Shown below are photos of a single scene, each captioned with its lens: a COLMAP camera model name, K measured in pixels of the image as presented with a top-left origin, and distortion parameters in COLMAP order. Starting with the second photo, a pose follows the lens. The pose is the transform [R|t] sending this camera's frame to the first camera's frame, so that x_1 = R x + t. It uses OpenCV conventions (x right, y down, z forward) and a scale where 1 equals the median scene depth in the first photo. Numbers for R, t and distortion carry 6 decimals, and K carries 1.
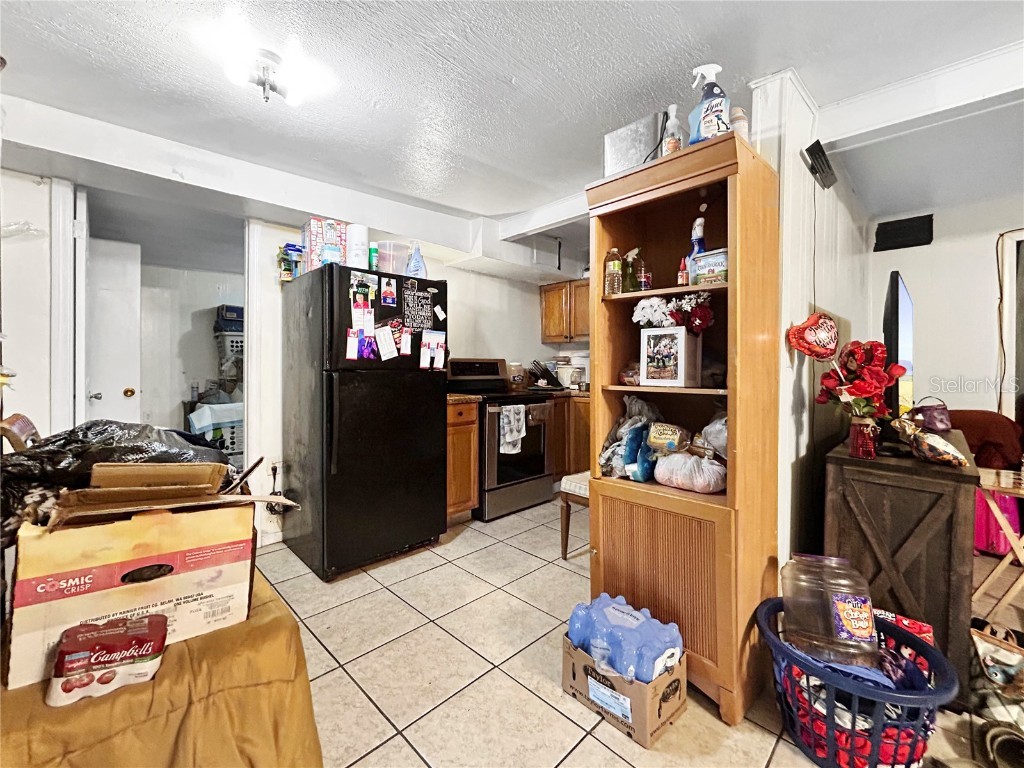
lens RADIAL K [[431.4, 0, 511.7], [0, 431.4, 374.2], [0, 0, 1]] dist [-0.005610, 0.002057]
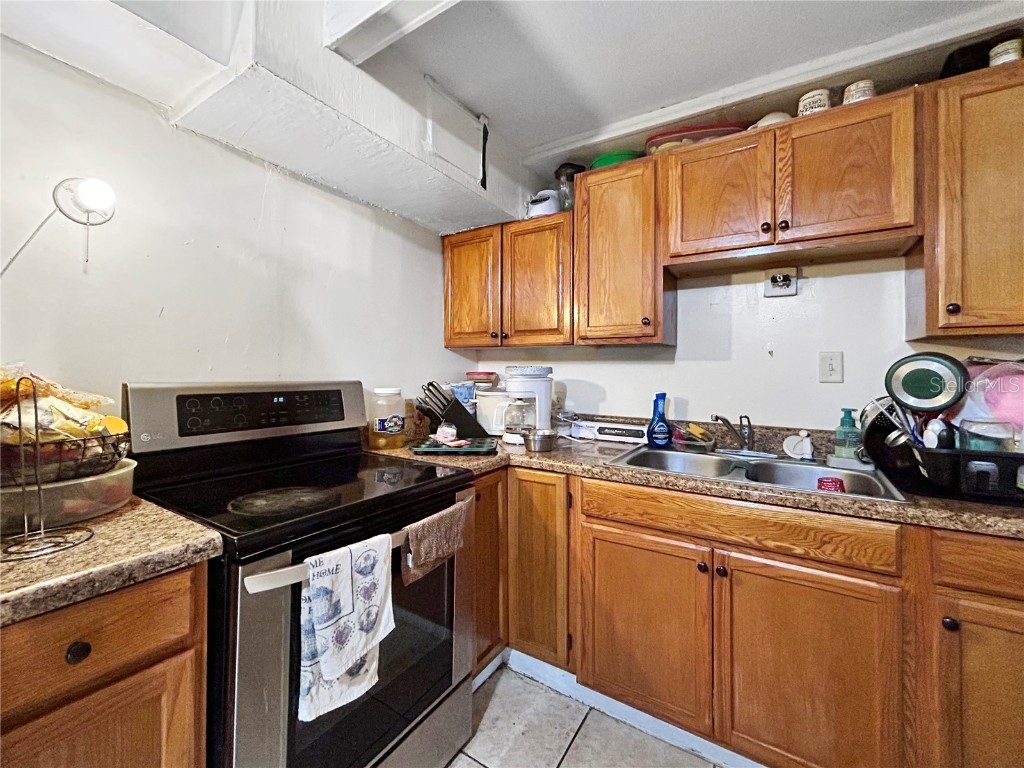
lens RADIAL K [[431.4, 0, 508.8], [0, 431.4, 376.3], [0, 0, 1]] dist [-0.005610, 0.002057]
pose [[0.976526, 0.004183, 0.215360, 0.038257], [-0.002538, 0.999965, -0.007915, -0.037701], [-0.215386, 0.007183, 0.976503, 0.552301]]
